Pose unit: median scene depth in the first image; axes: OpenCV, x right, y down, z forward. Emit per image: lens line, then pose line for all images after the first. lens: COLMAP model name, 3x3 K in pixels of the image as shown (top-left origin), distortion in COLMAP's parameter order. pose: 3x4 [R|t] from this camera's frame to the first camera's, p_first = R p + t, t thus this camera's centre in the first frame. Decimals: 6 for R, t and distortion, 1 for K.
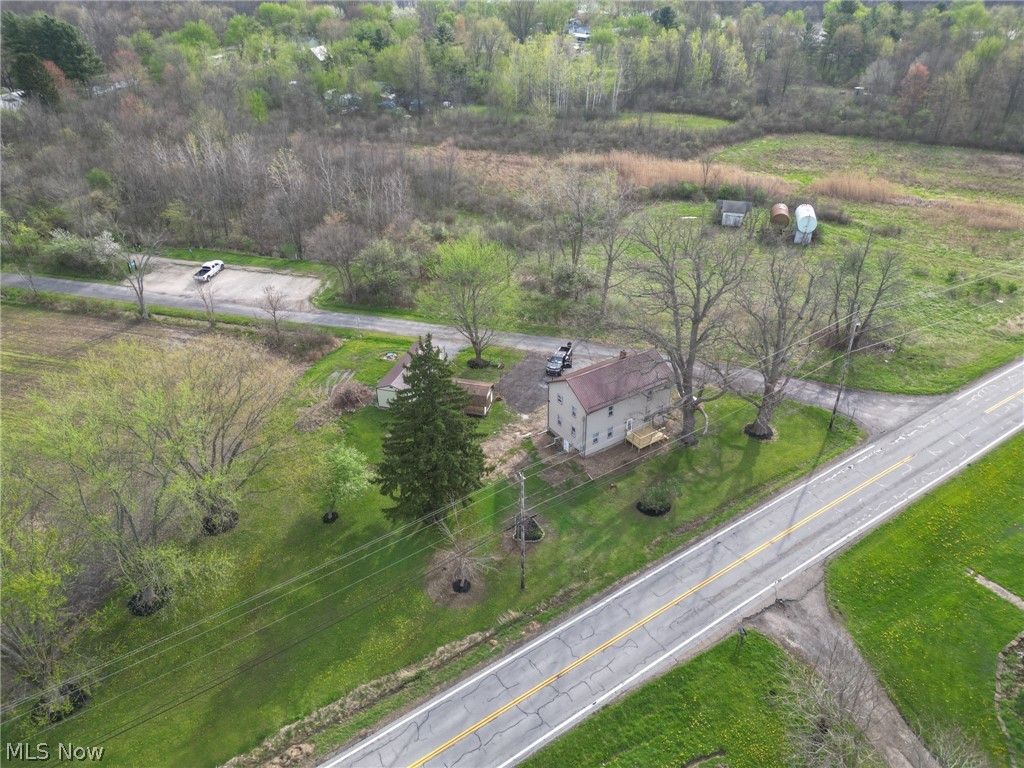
lens RADIAL K [[710.5, 0, 512.0], [0, 710.5, 384.0], [0, 0, 1]] dist [0.058415, -0.052933]
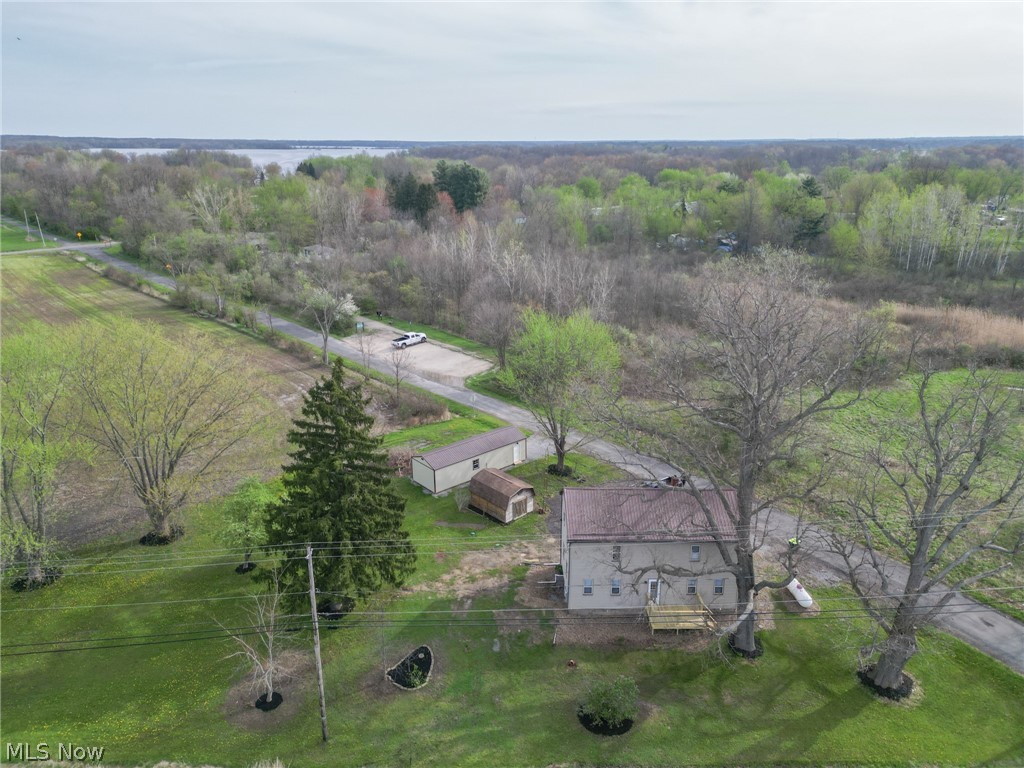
lens RADIAL K [[710.5, 0, 512.0], [0, 710.5, 384.0], [0, 0, 1]] dist [0.058415, -0.052933]
pose [[0.837443, 0.175237, -0.517669, 0.267654], [-0.289572, 0.945589, -0.148353, 0.011608], [0.463506, 0.274140, 0.842621, 0.251559]]
